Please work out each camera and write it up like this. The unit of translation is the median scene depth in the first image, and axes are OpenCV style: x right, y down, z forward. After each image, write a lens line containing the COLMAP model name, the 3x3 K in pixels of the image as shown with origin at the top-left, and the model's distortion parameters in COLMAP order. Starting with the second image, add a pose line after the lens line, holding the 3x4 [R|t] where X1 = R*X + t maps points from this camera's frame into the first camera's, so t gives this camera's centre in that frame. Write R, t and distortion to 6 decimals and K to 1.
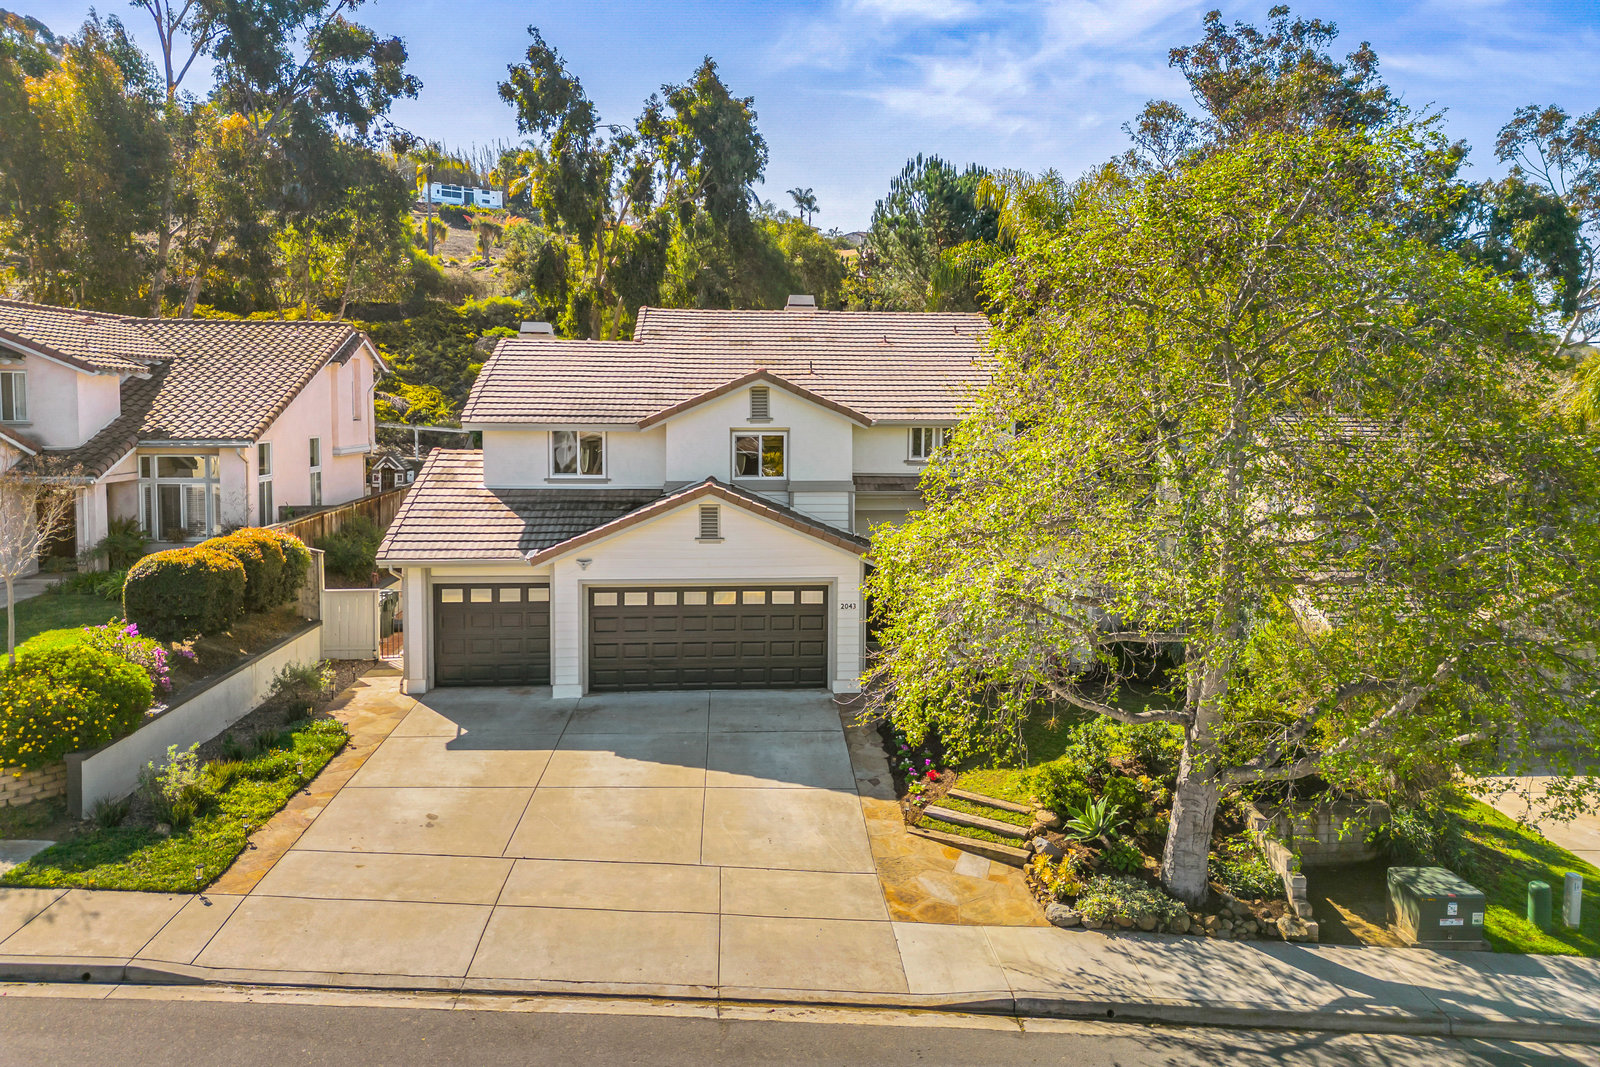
lens RADIAL K [[1092.2, 0, 803.8], [0, 1092.2, 471.3], [0, 0, 1]] dist [0.055721, -0.041841]
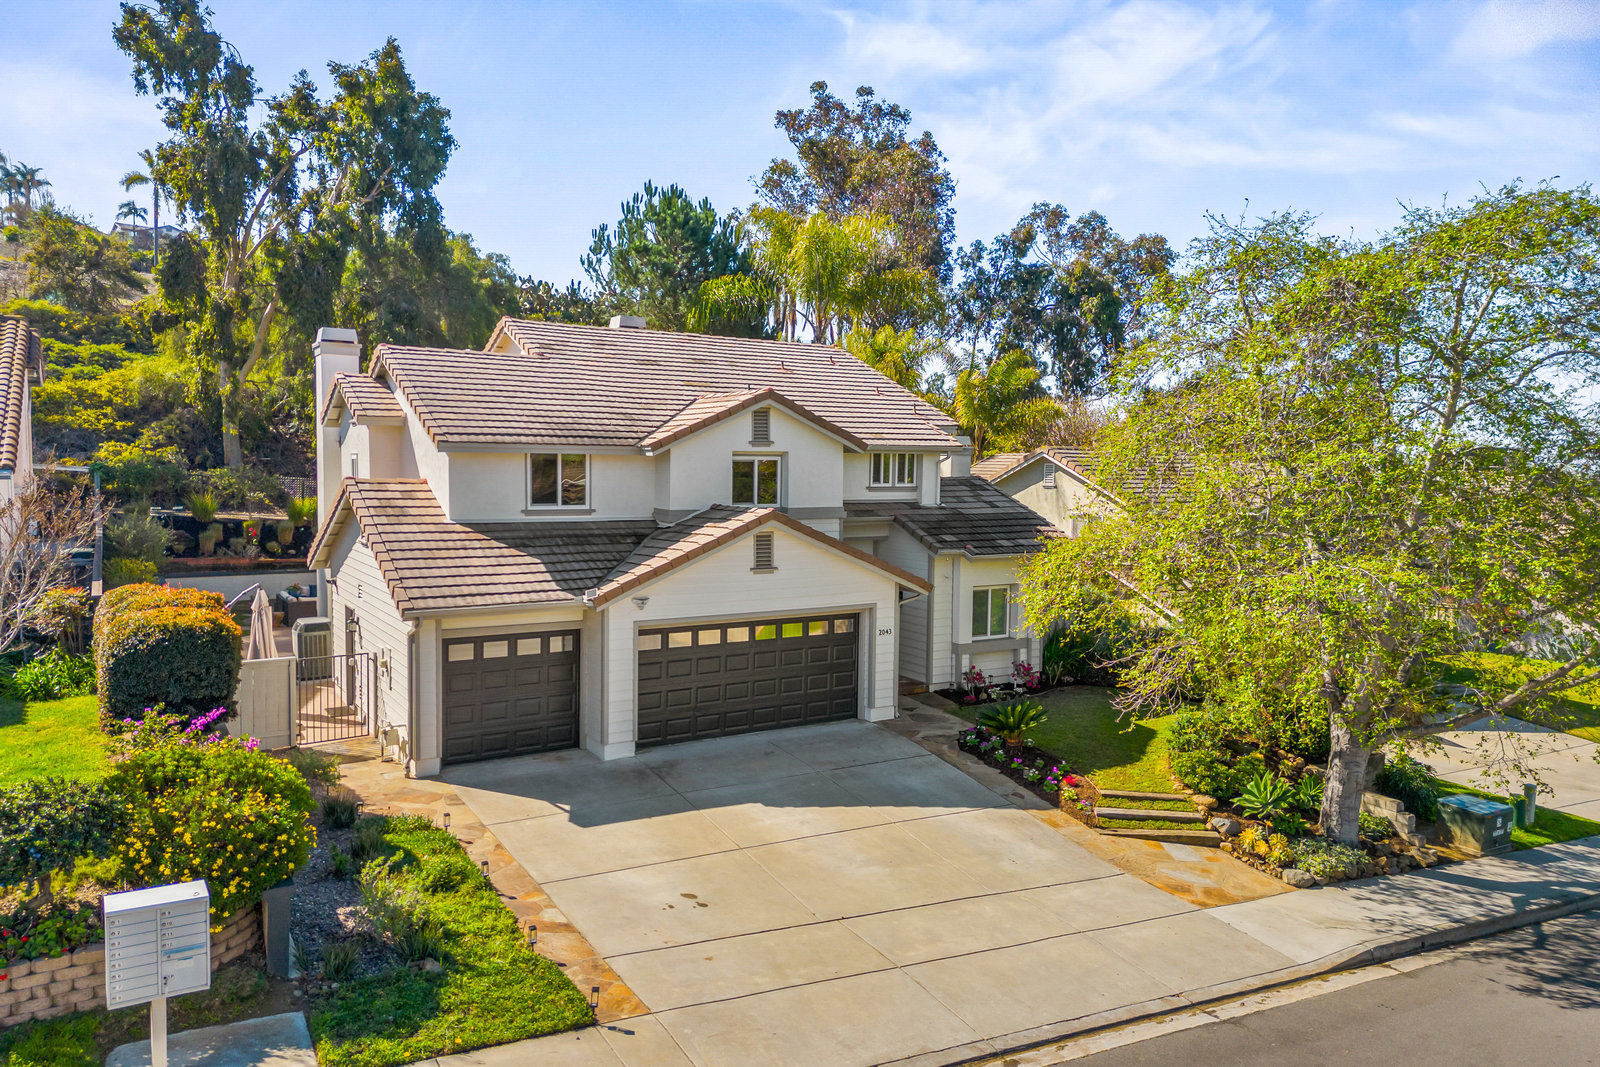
lens RADIAL K [[1097.9, 0, 800.0], [0, 1097.9, 533.5], [0, 0, 1]] dist [0.057872, -0.048932]
pose [[0.890805, -0.027032, 0.453581, -0.481751], [0.021982, 0.999624, 0.016405, 0.017184], [-0.453854, -0.004643, 0.891064, 0.155655]]
